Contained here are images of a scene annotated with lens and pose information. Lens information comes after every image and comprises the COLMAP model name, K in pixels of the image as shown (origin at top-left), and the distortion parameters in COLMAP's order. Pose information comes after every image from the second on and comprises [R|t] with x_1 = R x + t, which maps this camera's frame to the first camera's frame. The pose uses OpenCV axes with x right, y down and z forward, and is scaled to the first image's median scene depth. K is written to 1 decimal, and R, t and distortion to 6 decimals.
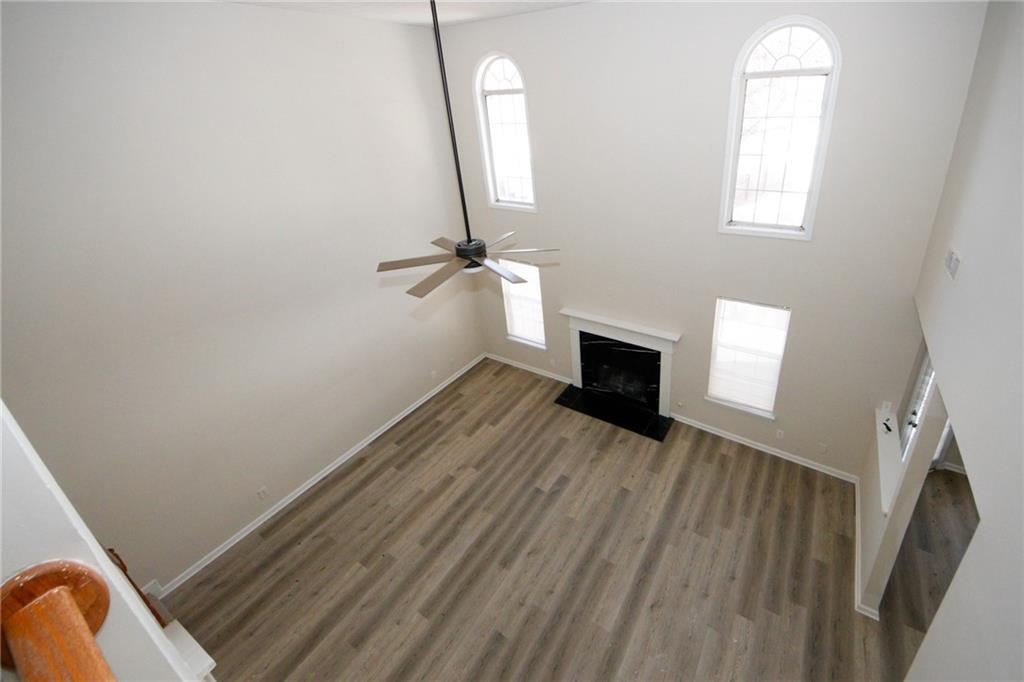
lens RADIAL K [[421.4, 0, 578.3], [0, 421.4, 277.3], [0, 0, 1]] dist [0.023217, -0.000376]
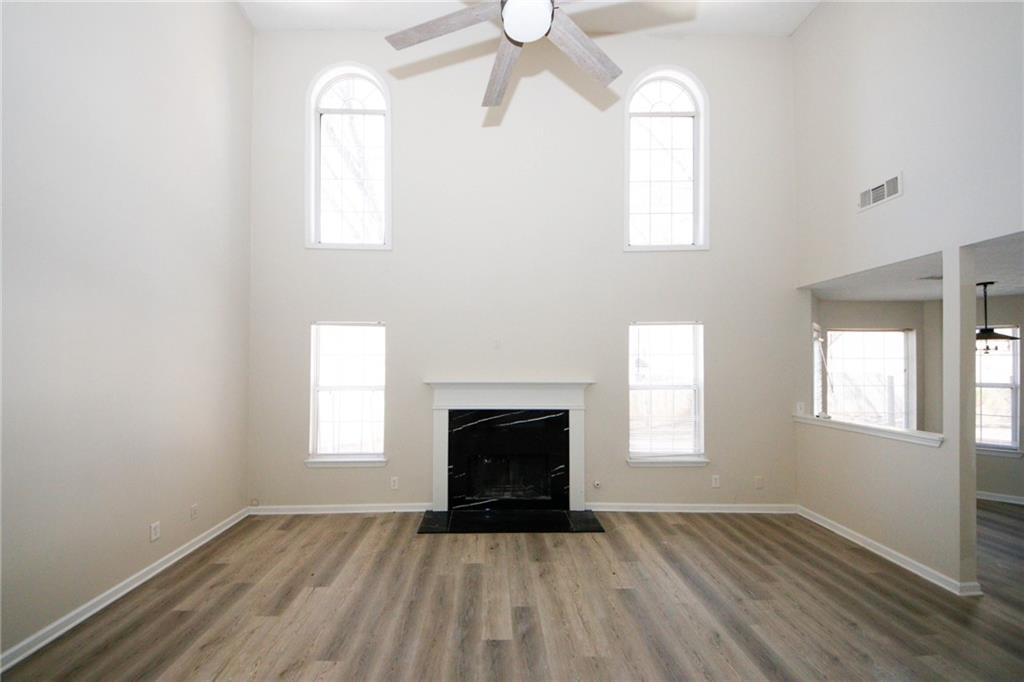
lens RADIAL K [[390.9, 0, 502.2], [0, 390.9, 345.2], [0, 0, 1]] dist [0.038290, -0.027104]
pose [[0.848419, 0.065556, 0.525250, -0.334051], [0.165268, 0.909888, -0.380514, 0.355176], [-0.502863, 0.409642, 0.761132, 0.498314]]
